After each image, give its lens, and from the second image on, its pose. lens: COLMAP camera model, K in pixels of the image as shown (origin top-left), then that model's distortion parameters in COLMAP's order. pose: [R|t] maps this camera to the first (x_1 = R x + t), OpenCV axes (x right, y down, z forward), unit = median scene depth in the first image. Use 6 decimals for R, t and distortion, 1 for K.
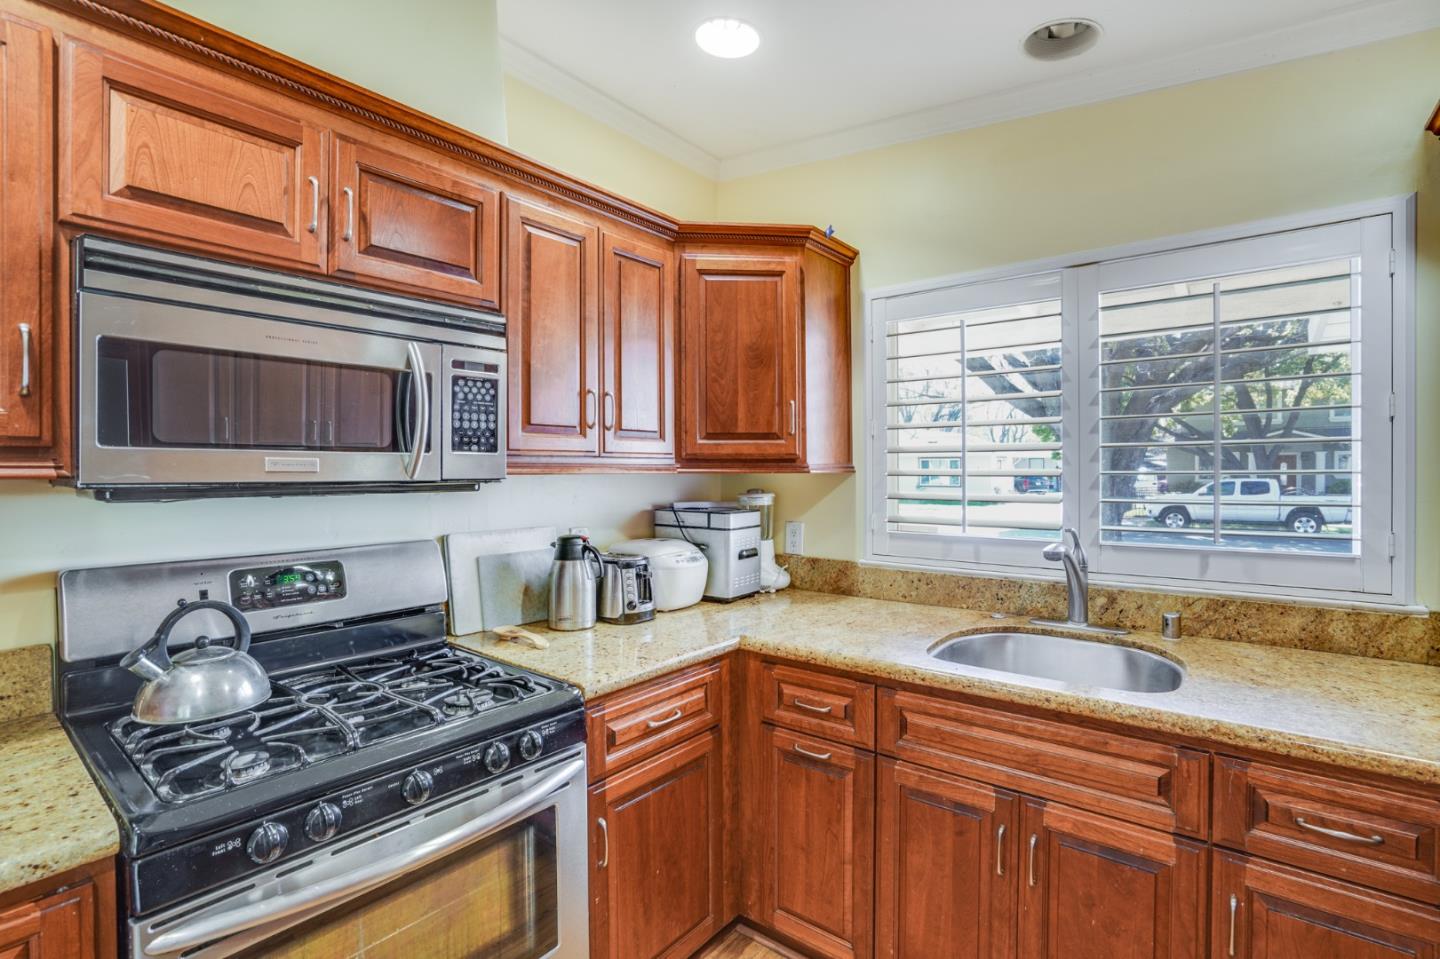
lens RADIAL K [[684.9, 0, 713.3], [0, 684.9, 478.2], [0, 0, 1]] dist [-0.061229, 0.024876]
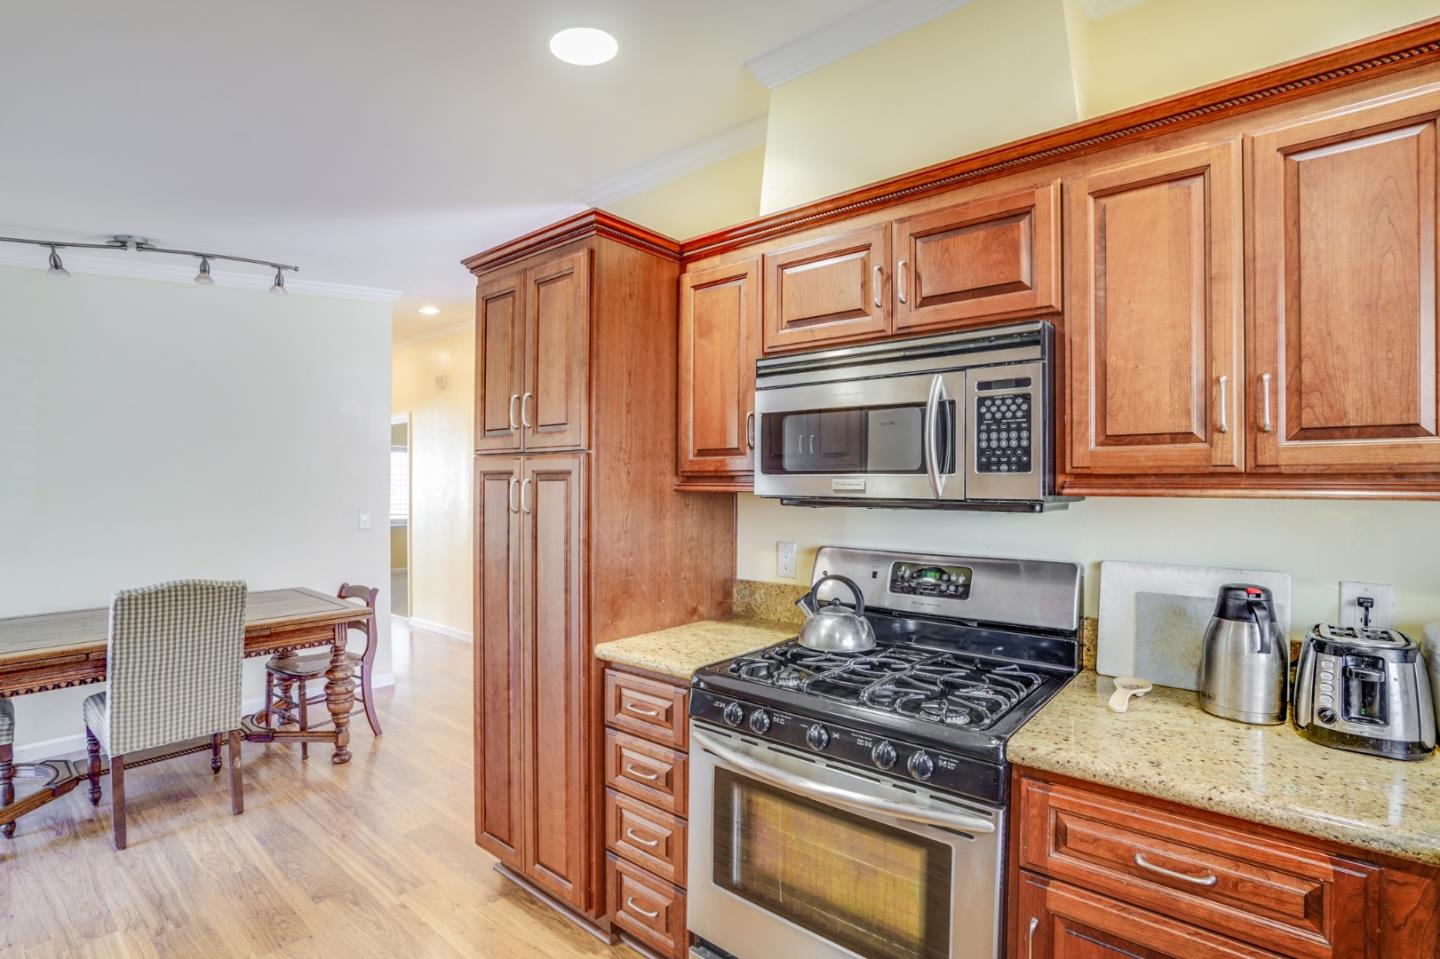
lens RADIAL K [[684.9, 0, 713.3], [0, 684.9, 478.2], [0, 0, 1]] dist [-0.061229, 0.024876]
pose [[-0.019330, -0.003390, -0.999807, 0.610494], [-0.014982, 0.999883, -0.003101, -0.019220], [0.999701, 0.014919, -0.019379, 0.585260]]
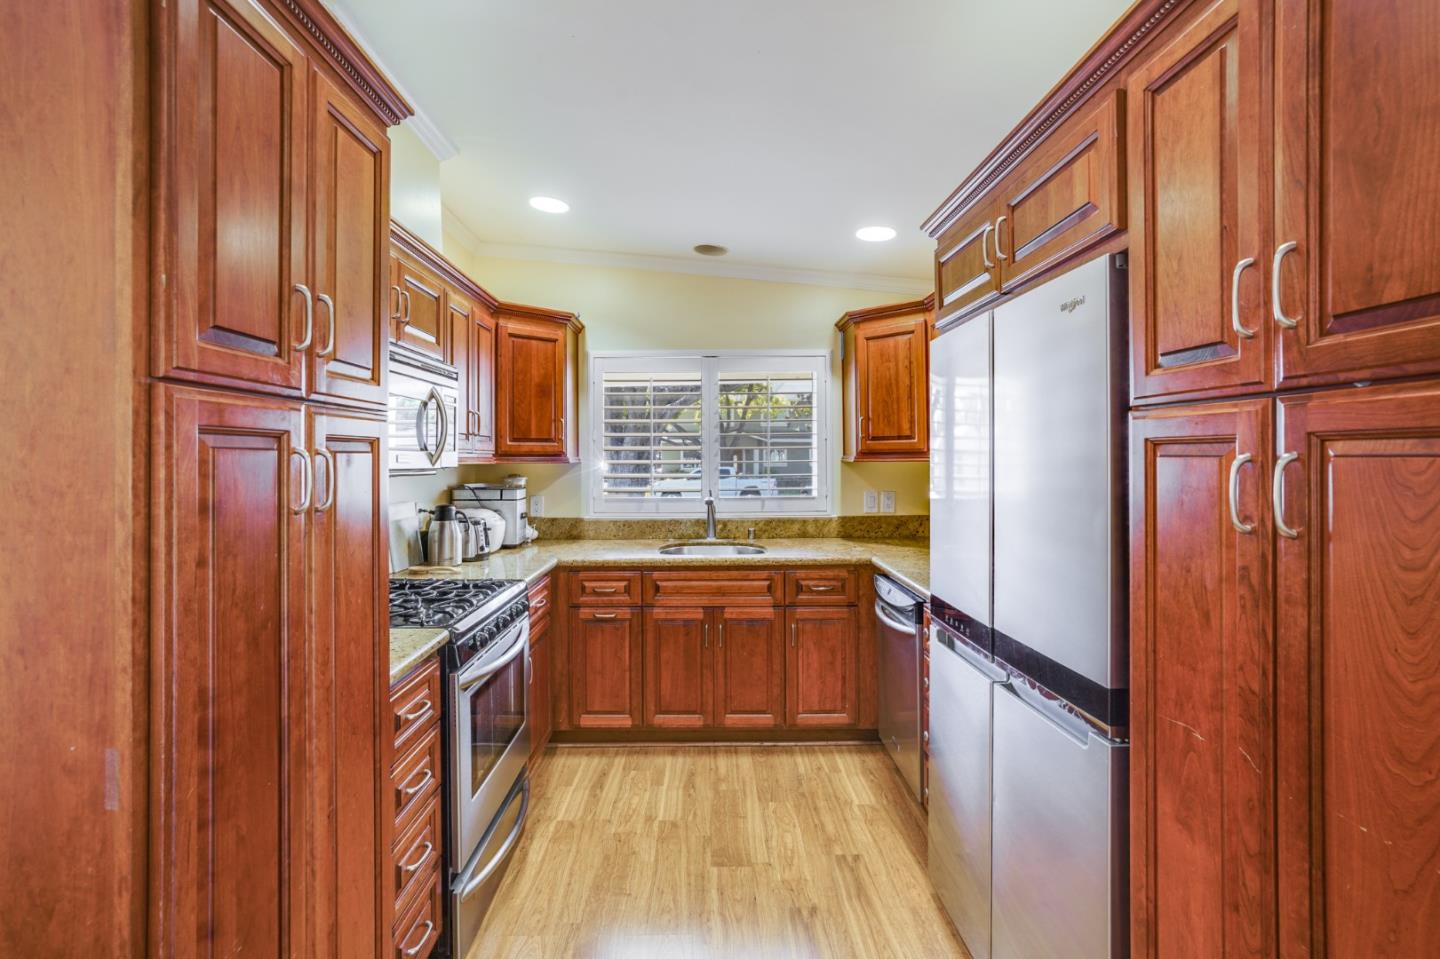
lens RADIAL K [[660.1, 0, 709.8], [0, 660.1, 466.1], [0, 0, 1]] dist [-0.001372, 0.000382]
pose [[0.778681, -0.006110, 0.627390, -0.833724], [0.008897, 0.999960, -0.001304, 0.006648], [-0.627357, 0.006597, 0.778704, -0.630019]]
